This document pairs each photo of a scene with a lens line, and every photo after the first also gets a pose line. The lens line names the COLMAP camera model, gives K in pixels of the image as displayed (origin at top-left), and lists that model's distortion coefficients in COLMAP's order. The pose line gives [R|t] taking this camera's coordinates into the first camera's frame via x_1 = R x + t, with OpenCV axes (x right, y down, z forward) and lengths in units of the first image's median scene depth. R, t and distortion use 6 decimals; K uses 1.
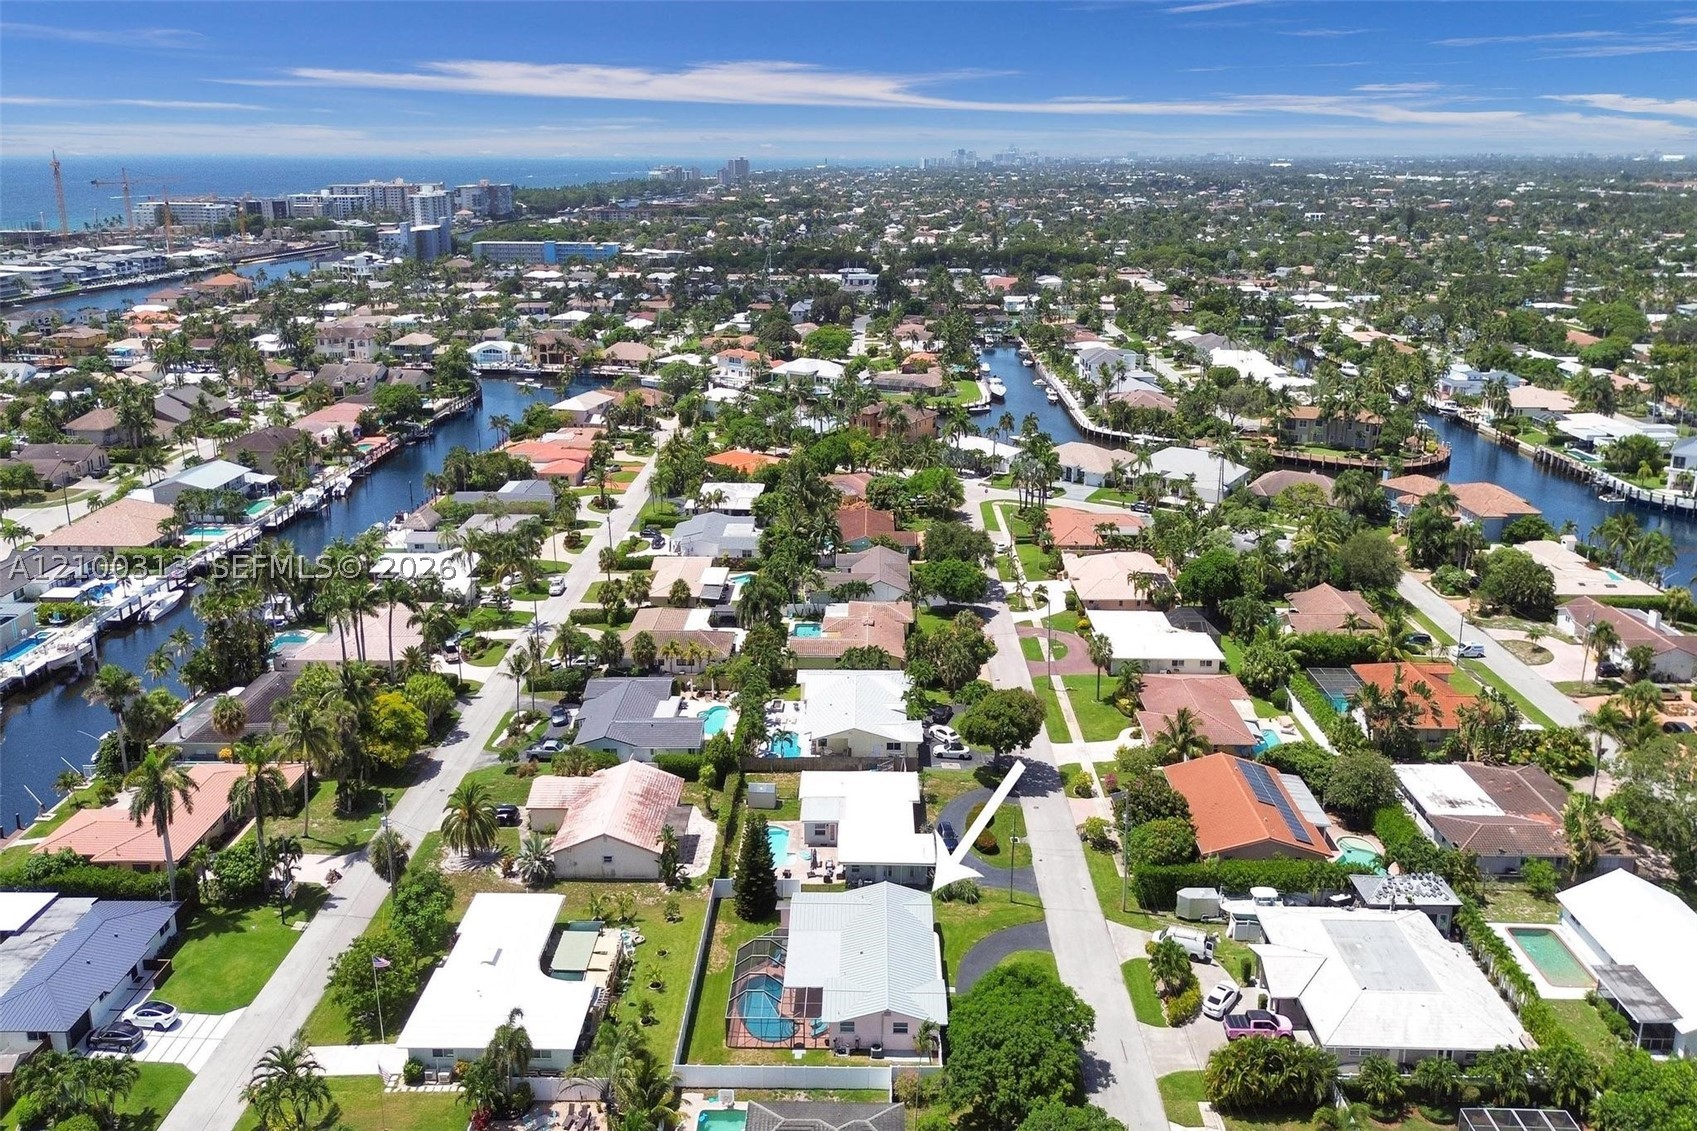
lens RADIAL K [[1224.5, 0, 848.5], [0, 1224.5, 565.5], [0, 0, 1]] dist [0.037178, -0.003106]
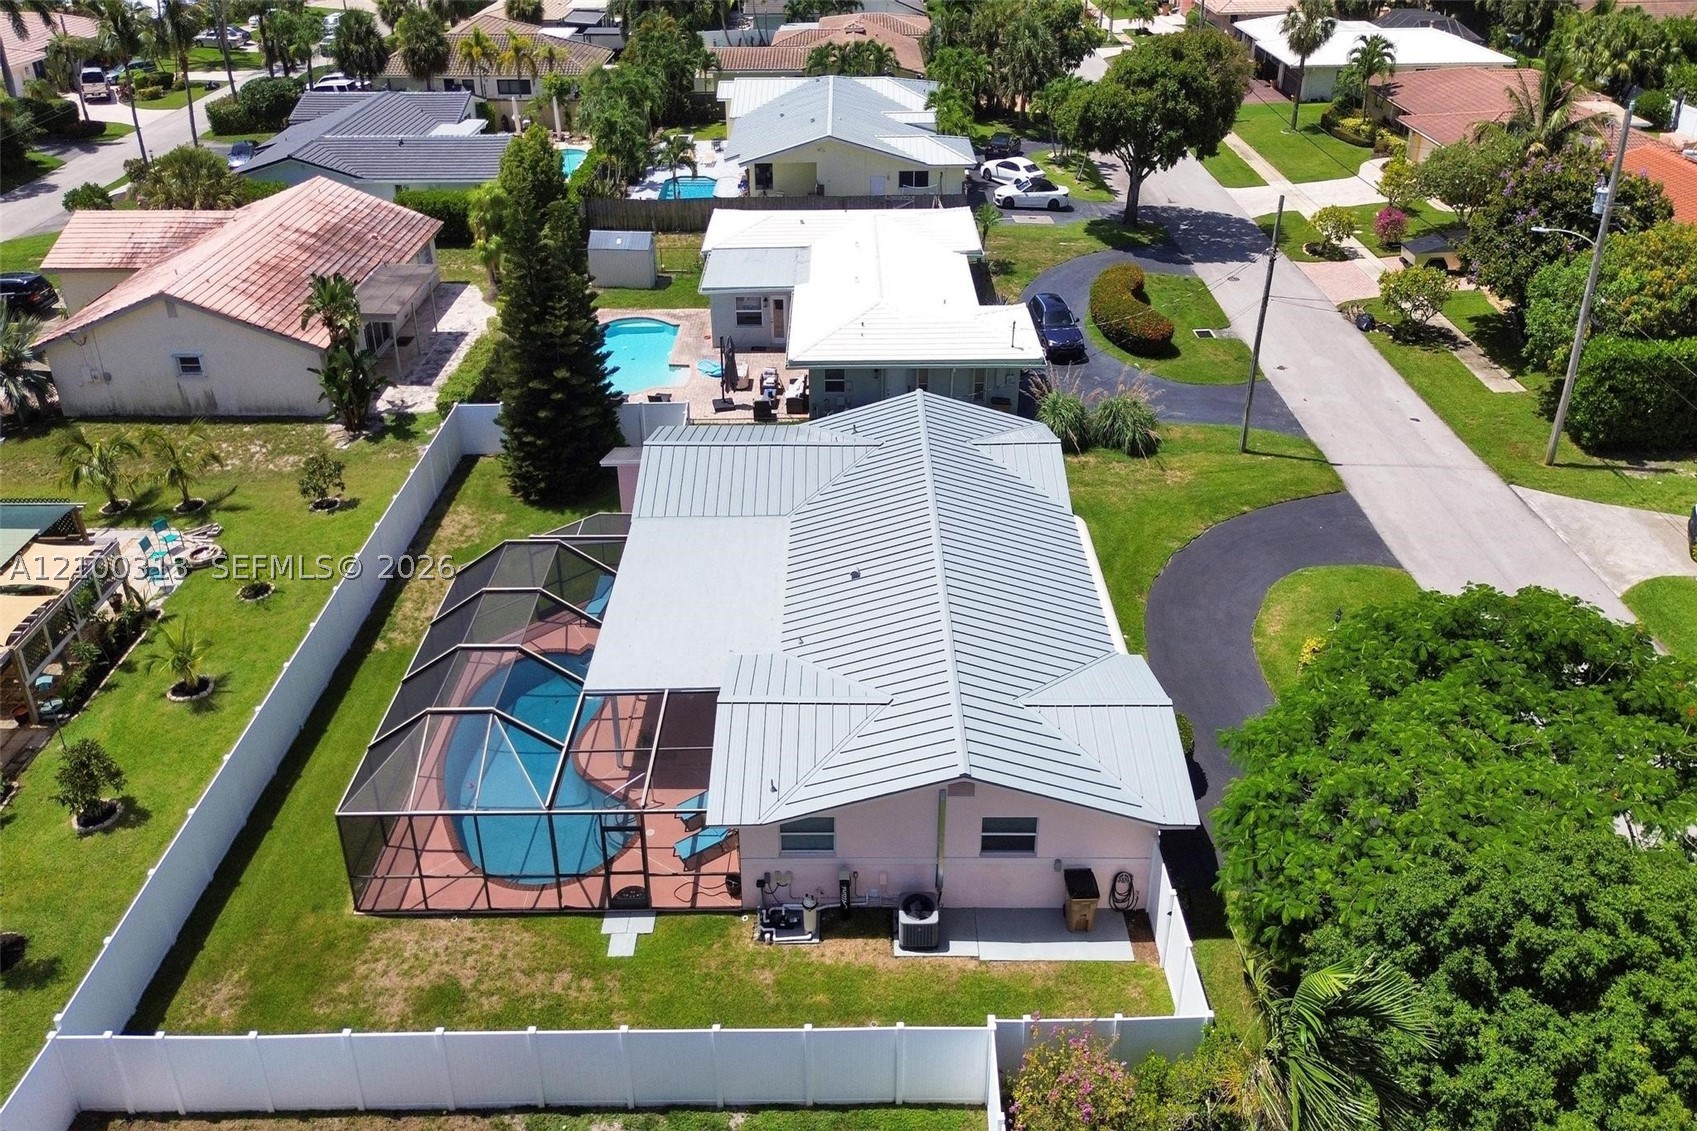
lens RADIAL K [[1152.9, 0, 848.5], [0, 1152.9, 565.5], [0, 0, 1]] dist [0.019160, -0.001255]
pose [[0.999763, -0.019468, 0.009737, 0.005501], [0.016227, 0.964735, 0.262721, 0.210450], [-0.014508, -0.262501, 0.964823, 0.642236]]
